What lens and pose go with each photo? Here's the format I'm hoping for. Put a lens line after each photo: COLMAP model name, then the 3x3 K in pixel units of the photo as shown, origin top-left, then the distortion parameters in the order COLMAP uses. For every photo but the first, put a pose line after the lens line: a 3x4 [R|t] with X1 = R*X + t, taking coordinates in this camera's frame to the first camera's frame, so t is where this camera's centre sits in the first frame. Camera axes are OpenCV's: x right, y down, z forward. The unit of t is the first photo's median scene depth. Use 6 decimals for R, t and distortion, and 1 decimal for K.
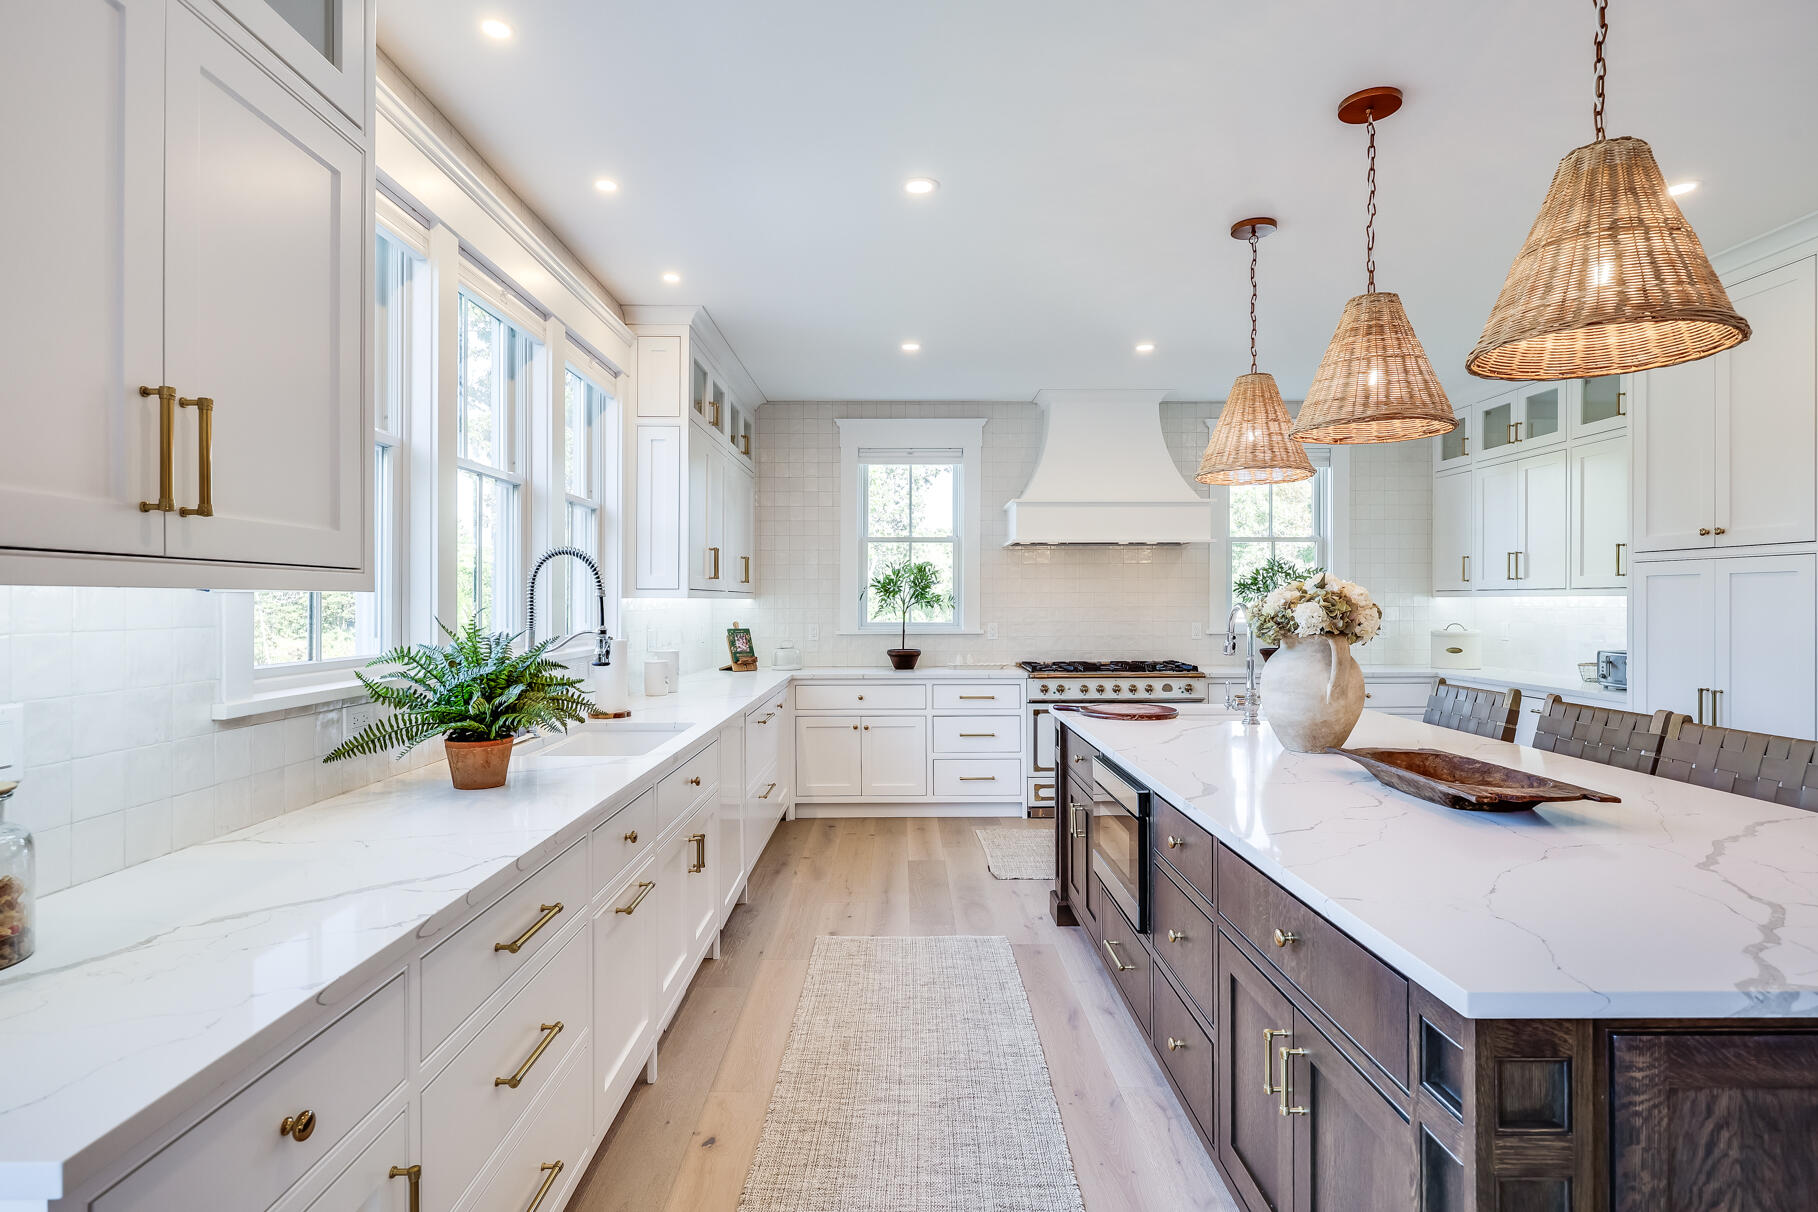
lens RADIAL K [[926.5, 0, 902.9], [0, 926.5, 612.7], [0, 0, 1]] dist [0.001078, -0.002253]
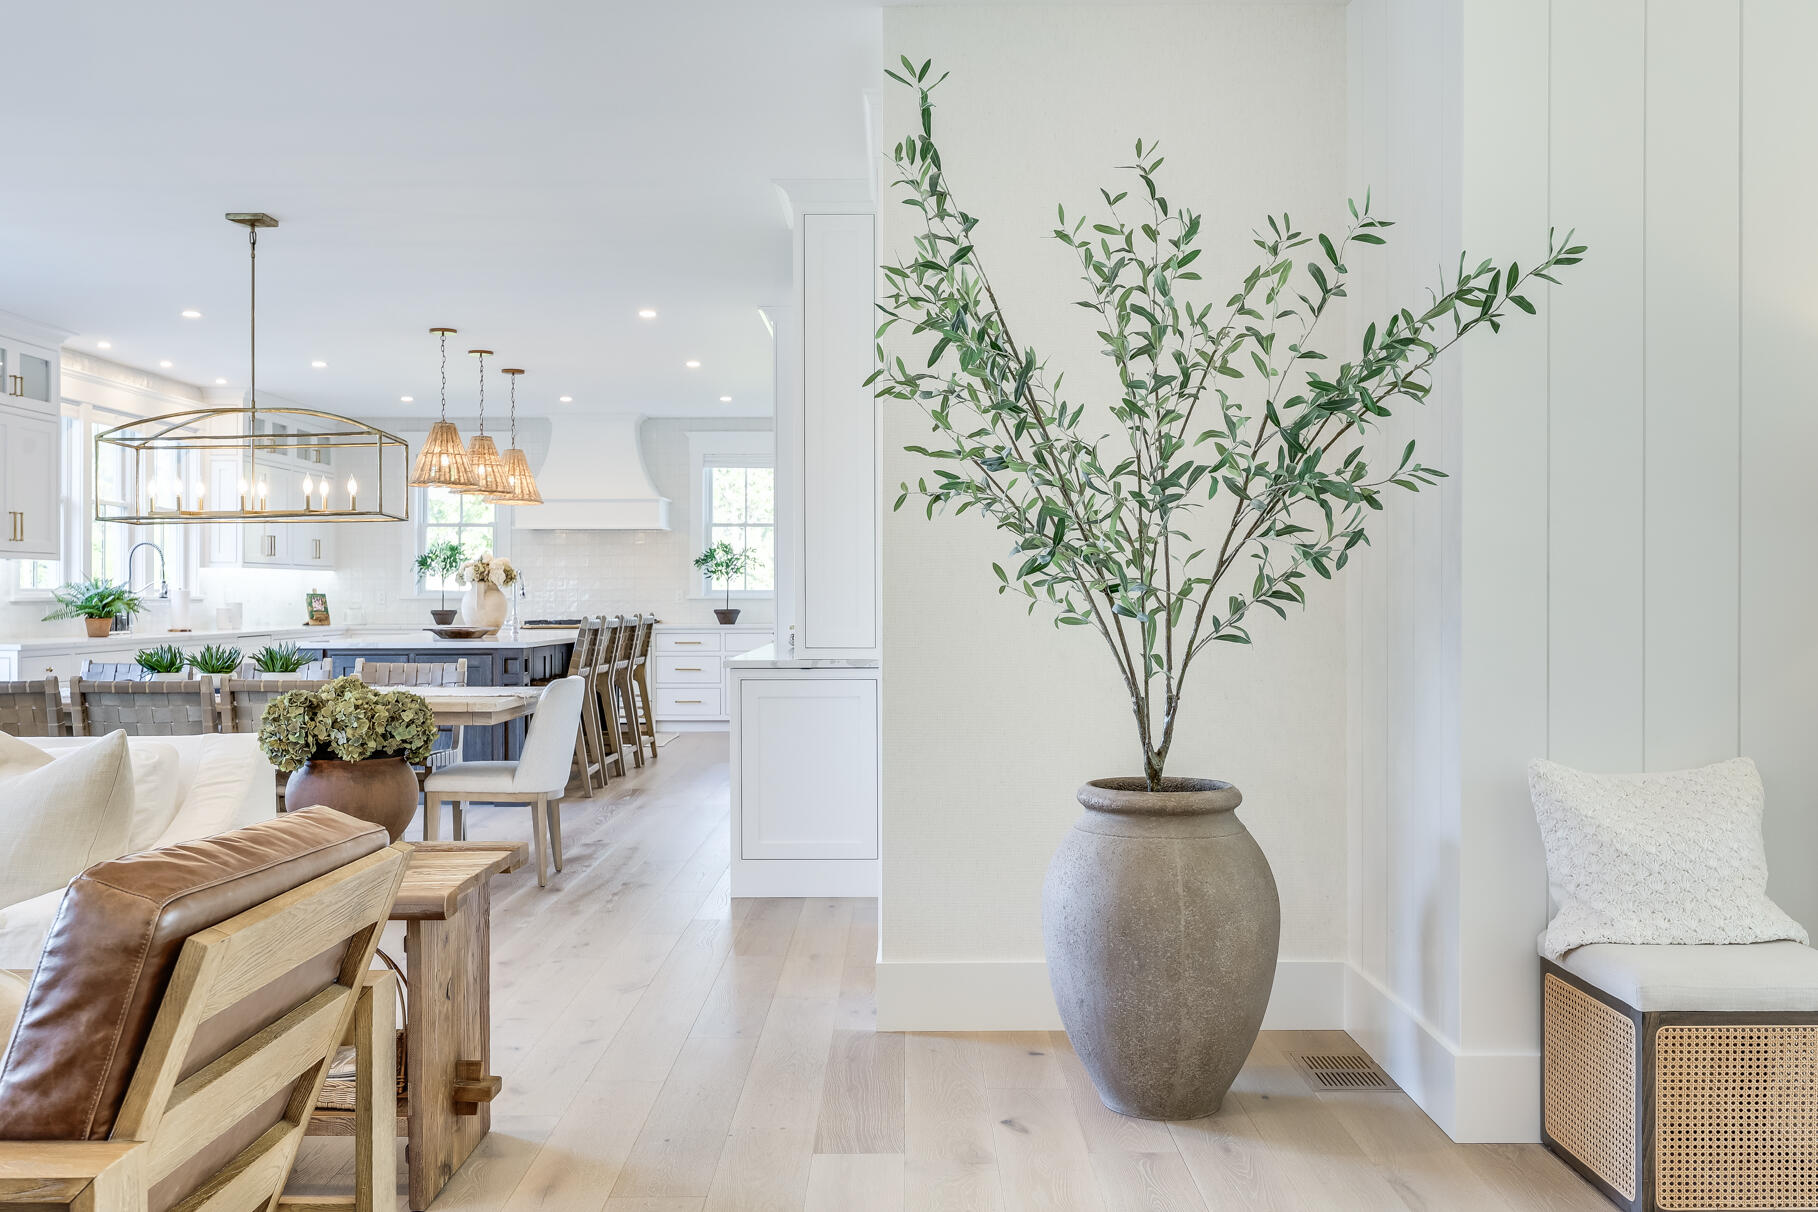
lens RADIAL K [[1590.4, 0, 891.2], [0, 1590.4, 612.5], [0, 0, 1]] dist [0.006885, -0.003629]
pose [[0.999932, 0.000071, -0.011649, 0.790068], [-0.000079, 1.000000, -0.000667, 0.053696], [0.011649, 0.000668, 0.999932, -1.494716]]
